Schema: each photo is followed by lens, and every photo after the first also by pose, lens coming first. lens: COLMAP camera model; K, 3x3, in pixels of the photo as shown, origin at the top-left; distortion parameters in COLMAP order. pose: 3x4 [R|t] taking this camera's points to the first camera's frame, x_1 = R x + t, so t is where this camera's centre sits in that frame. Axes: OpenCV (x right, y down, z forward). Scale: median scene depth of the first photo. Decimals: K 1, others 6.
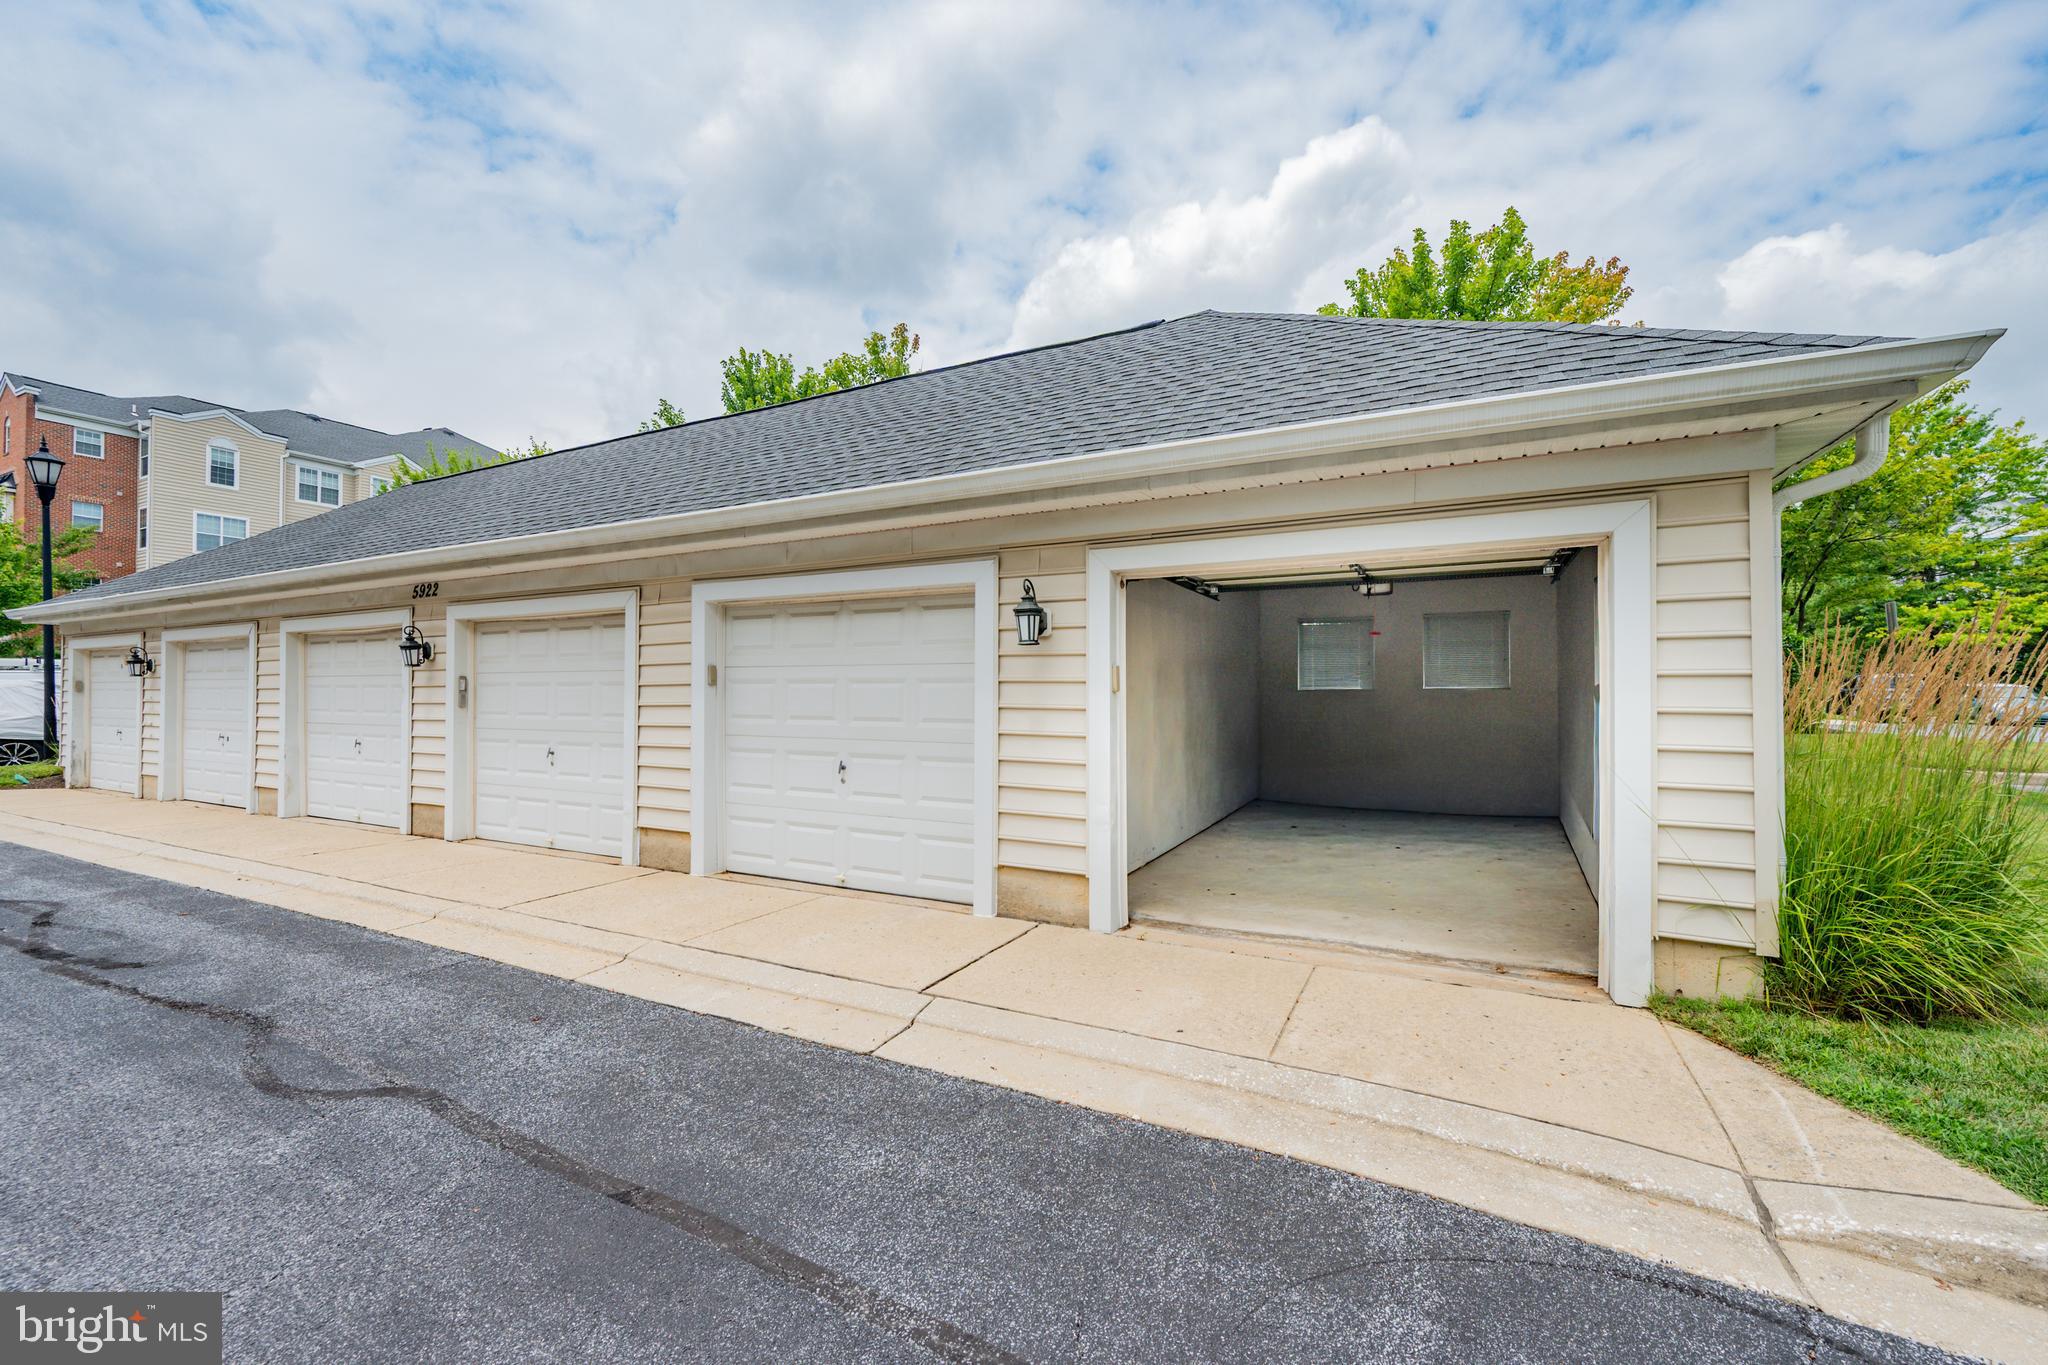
lens RADIAL K [[808.9, 0, 1016.5], [0, 808.9, 682.3], [0, 0, 1]] dist [0.000812, 0.000270]
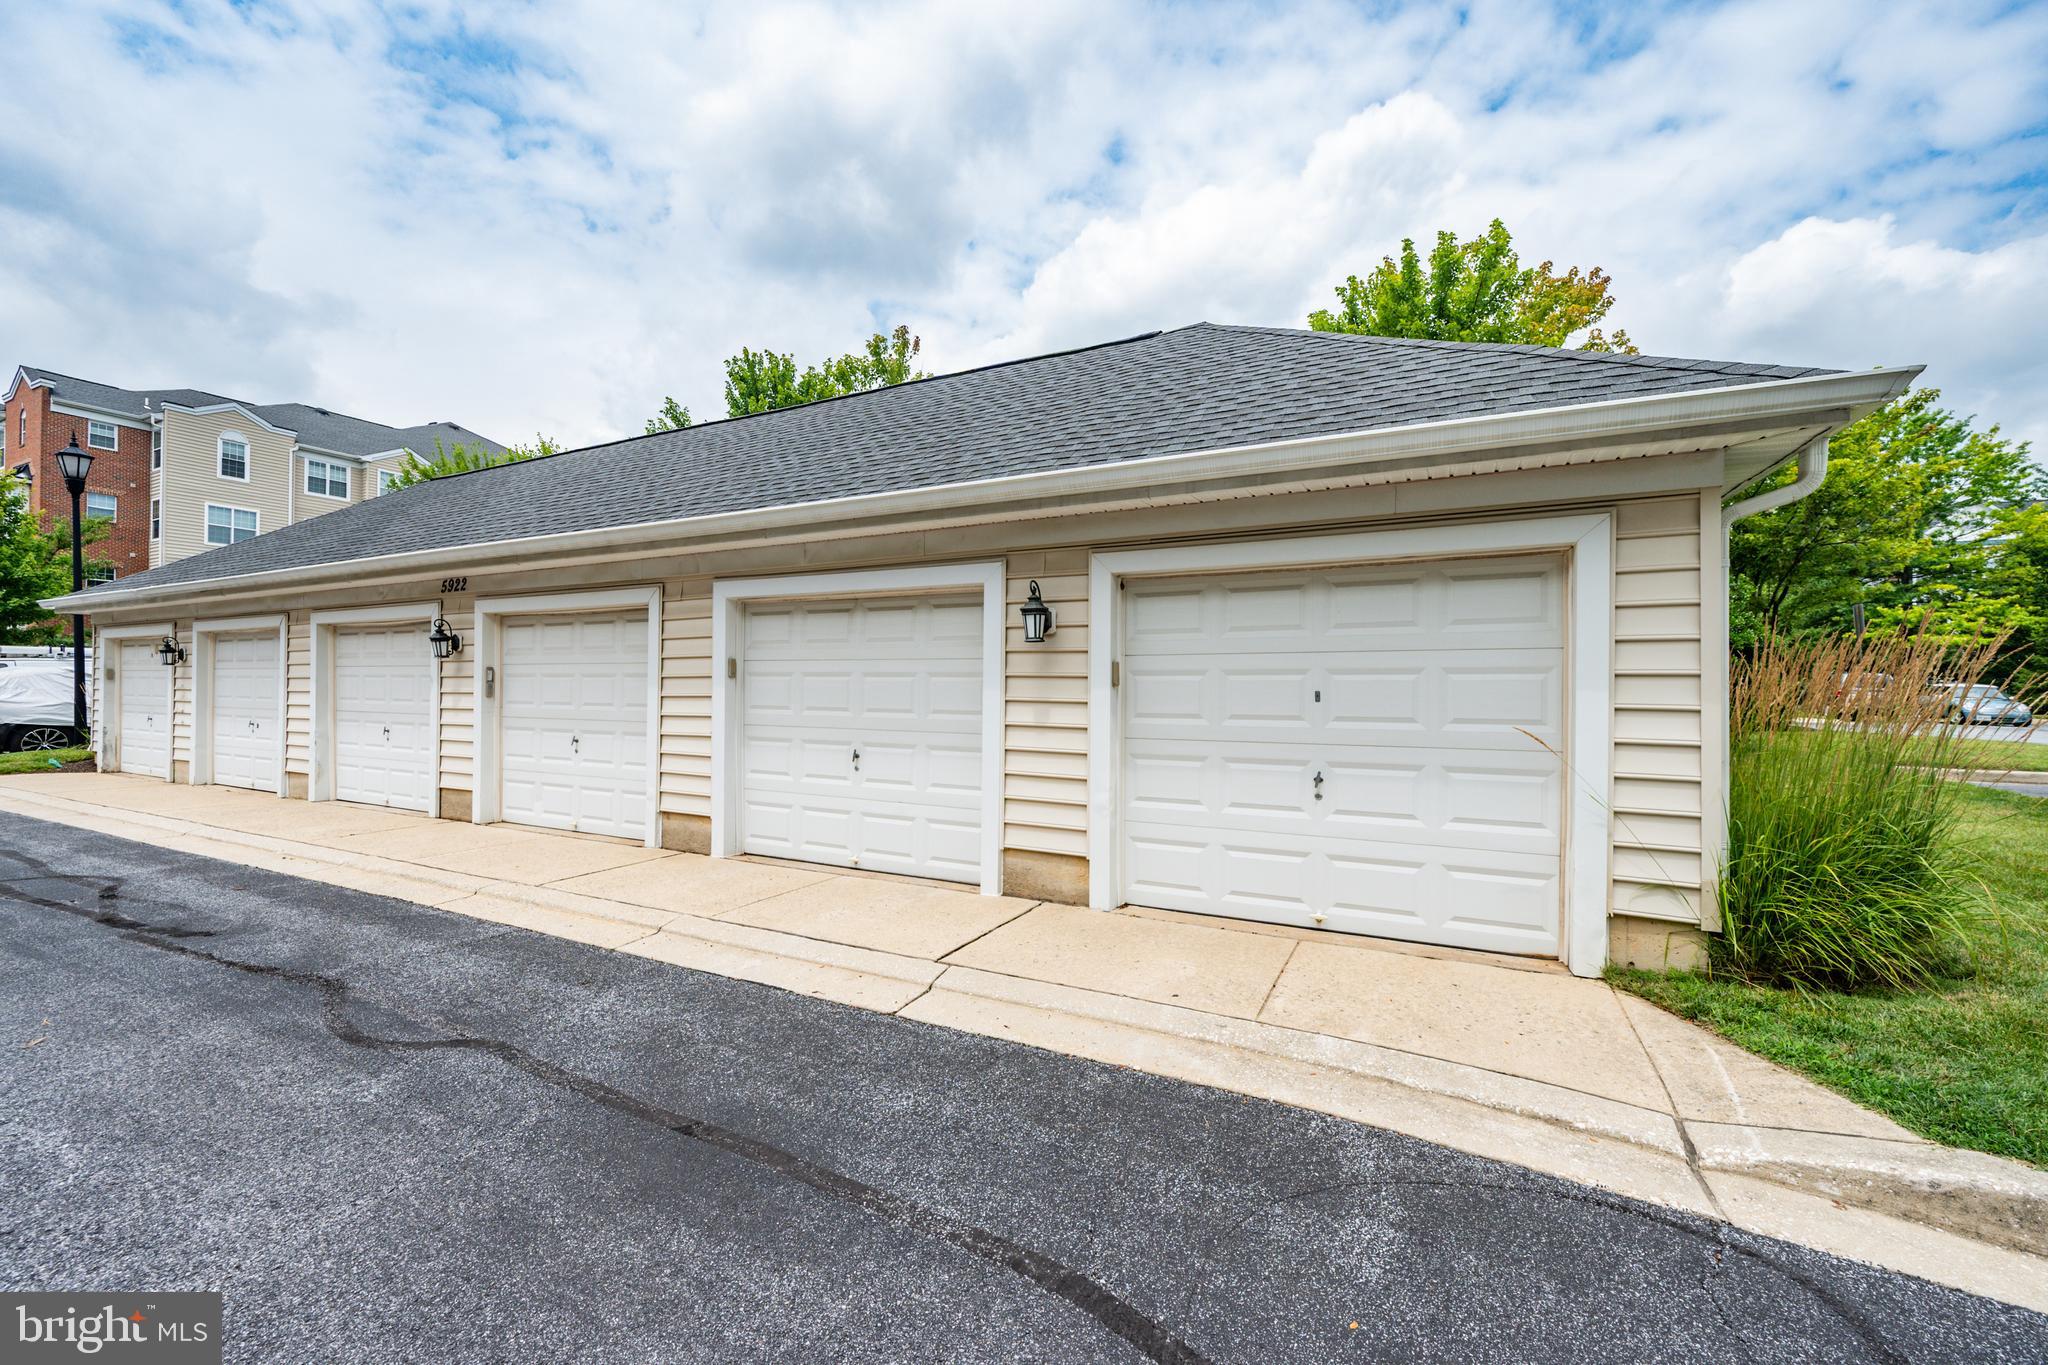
lens RADIAL K [[819.7, 0, 1001.8], [0, 819.7, 682.1], [0, 0, 1]] dist [0.001269, 0.000064]
pose [[0.999977, 0.006708, 0.001099, -0.032862], [-0.006717, 0.999947, 0.007825, -0.001545], [-0.001046, -0.007832, 0.999969, -0.095867]]
